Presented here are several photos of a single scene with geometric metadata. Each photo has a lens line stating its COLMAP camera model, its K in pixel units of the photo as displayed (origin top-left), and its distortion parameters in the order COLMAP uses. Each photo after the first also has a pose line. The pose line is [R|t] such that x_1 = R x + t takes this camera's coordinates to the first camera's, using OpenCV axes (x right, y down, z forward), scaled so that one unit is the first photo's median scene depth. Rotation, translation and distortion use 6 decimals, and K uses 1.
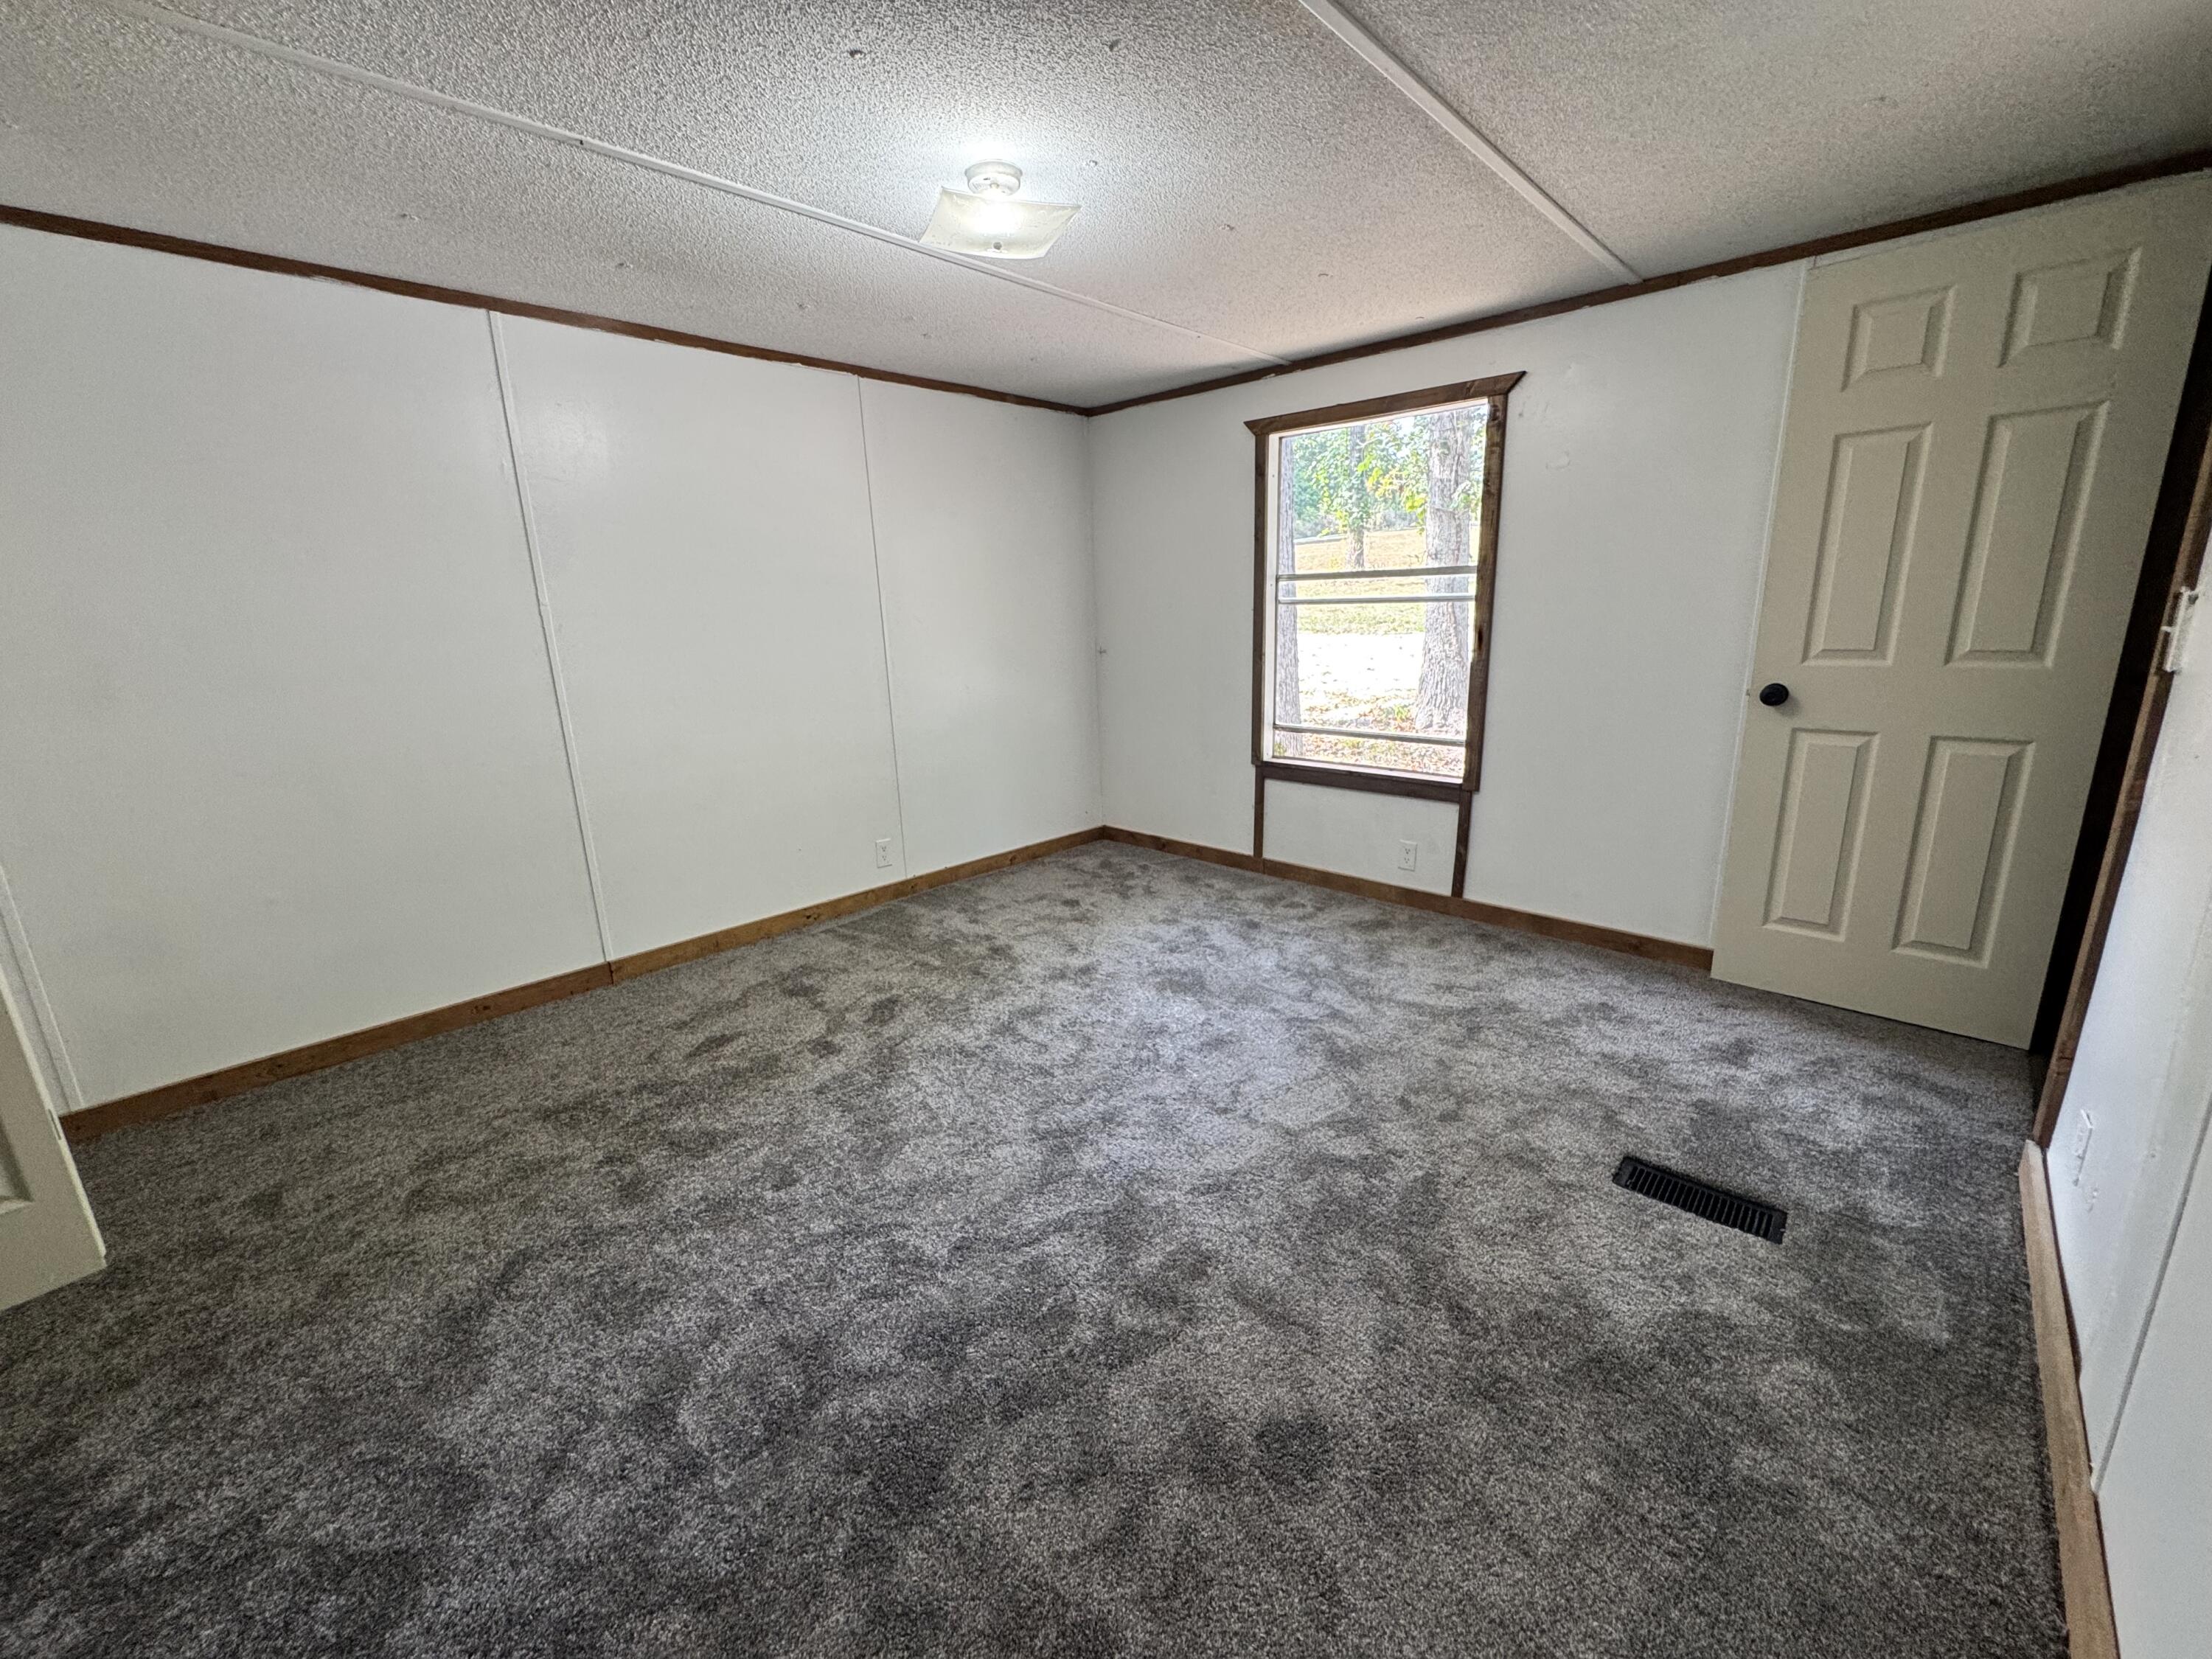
lens RADIAL K [[890.2, 0, 1102.1], [0, 890.2, 824.7], [0, 0, 1]] dist [-0.002944, 0.000155]
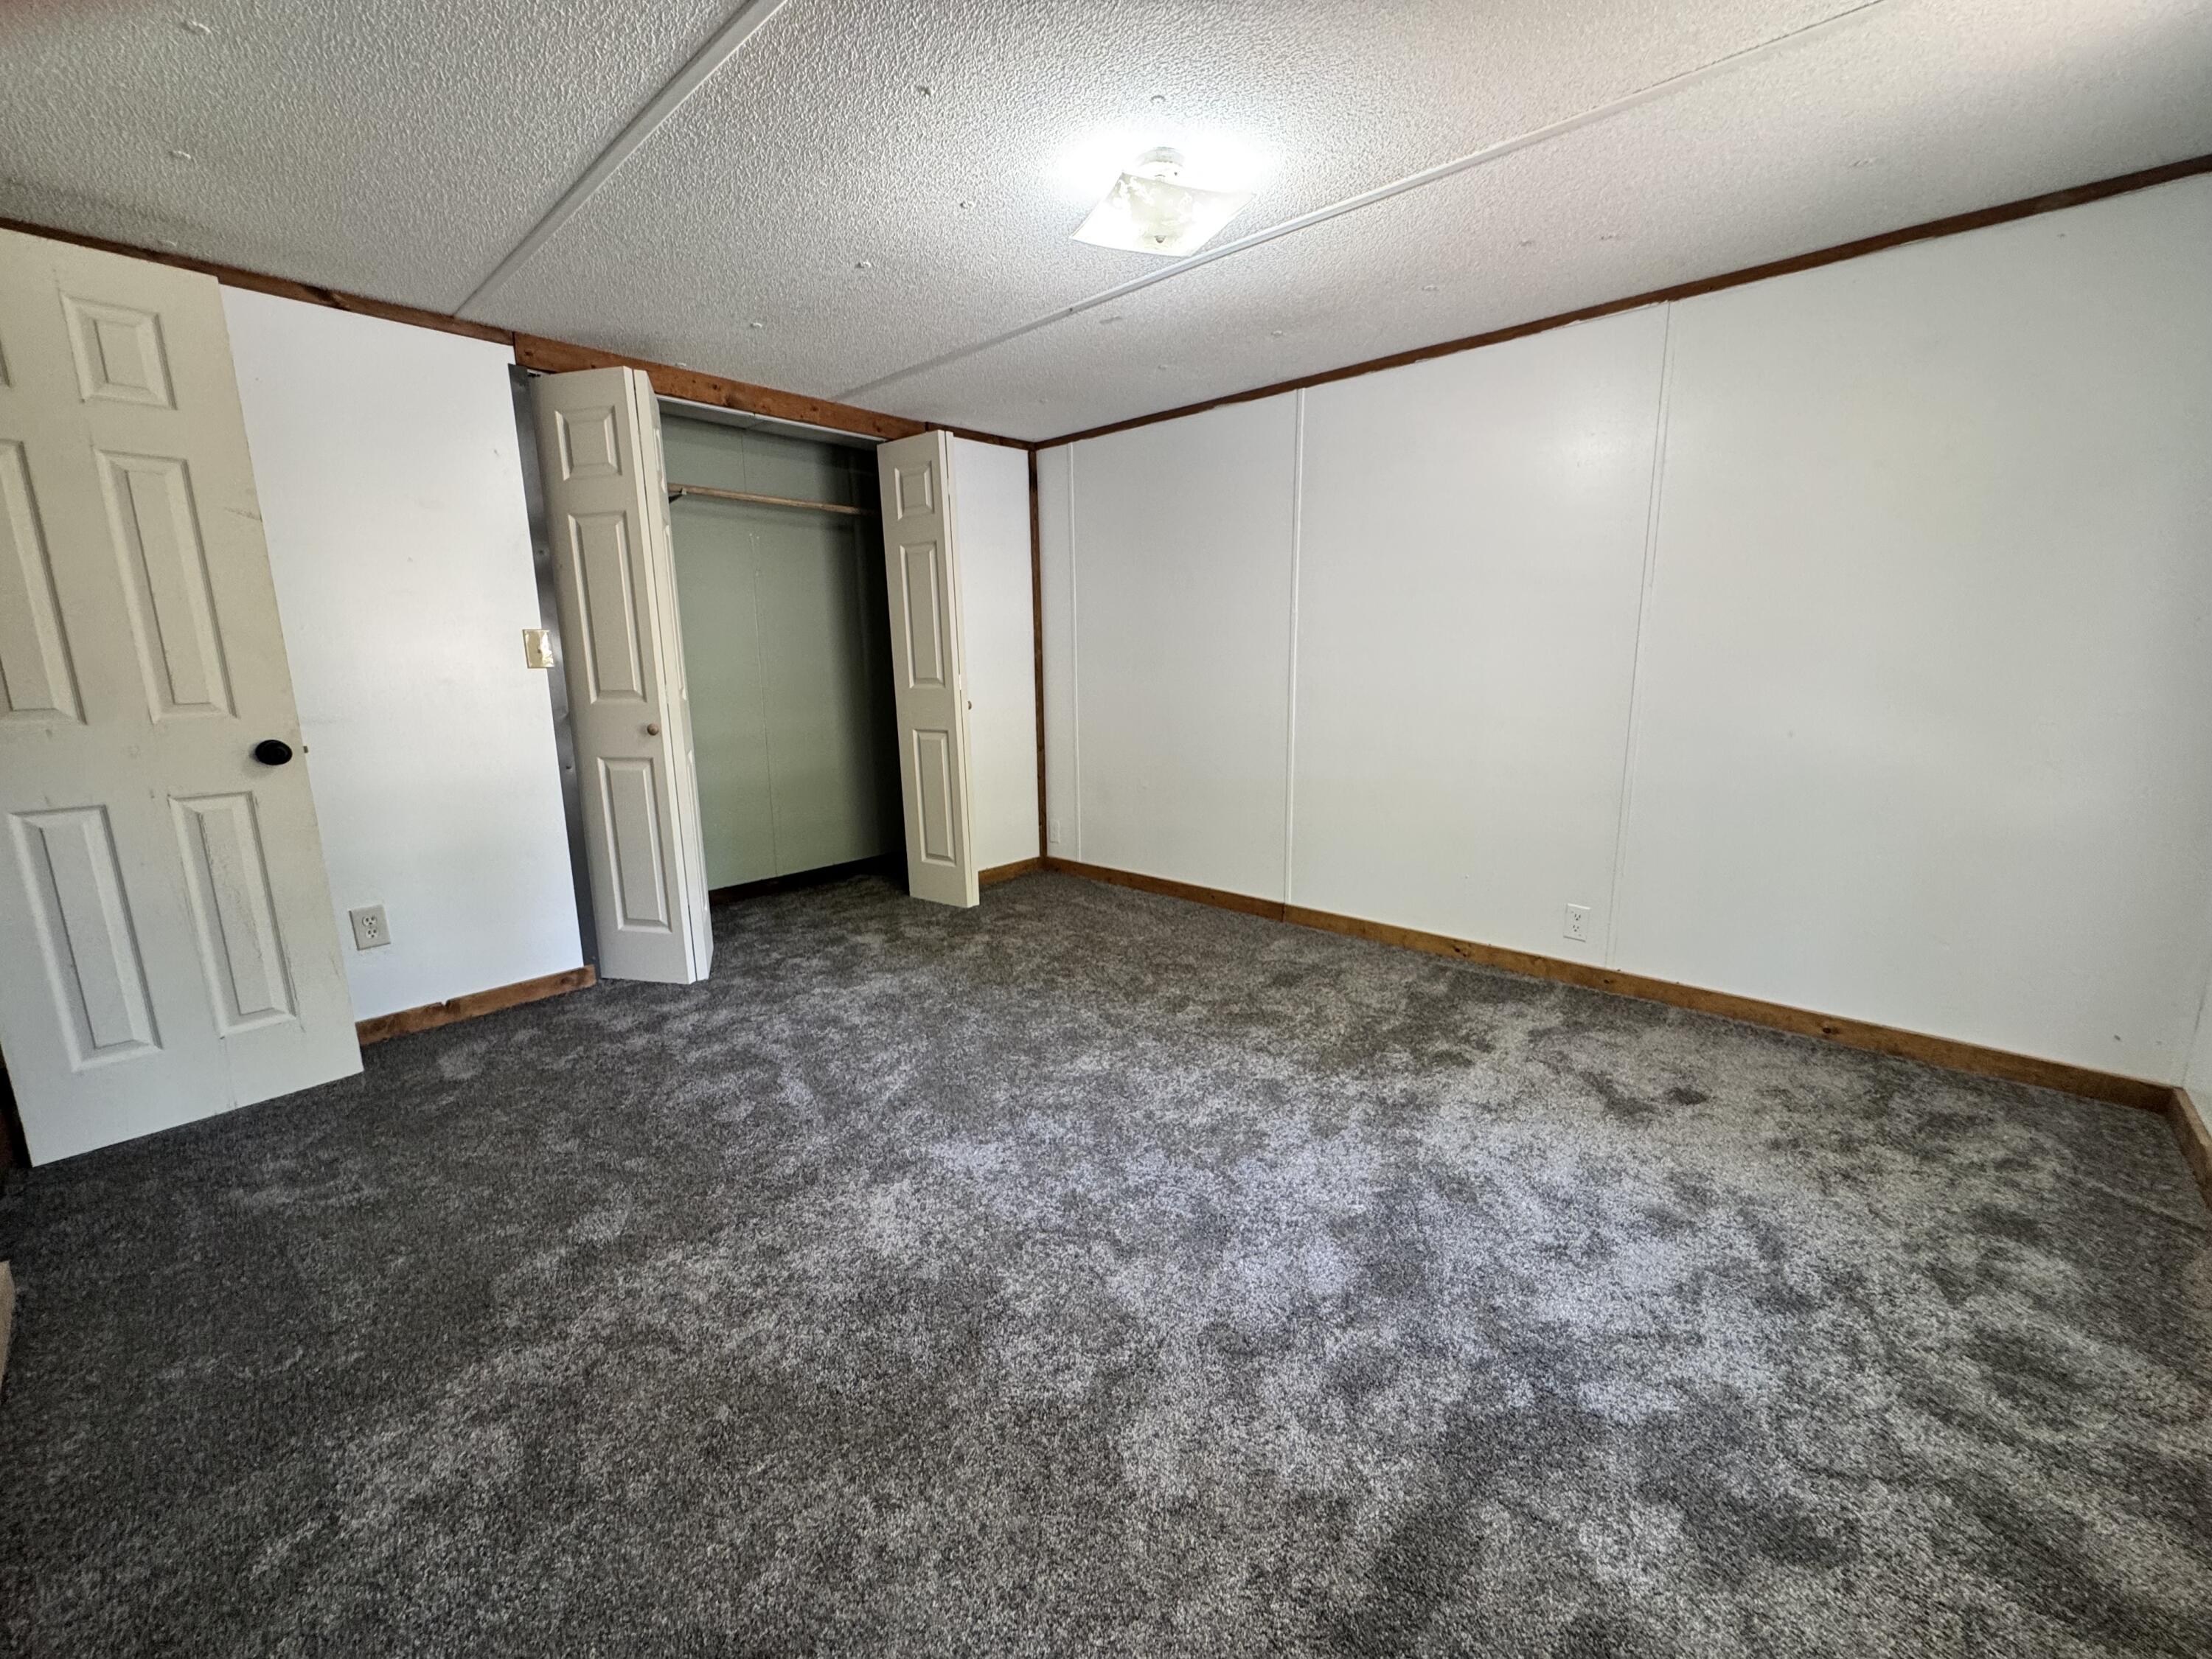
lens RADIAL K [[890.2, 0, 1102.1], [0, 890.2, 824.7], [0, 0, 1]] dist [-0.002944, 0.000155]
pose [[0.015558, 0.221275, -0.975087, 0.540888], [-0.221885, 0.951654, 0.212418, -0.136204], [0.974949, 0.213052, 0.063903, 0.573837]]
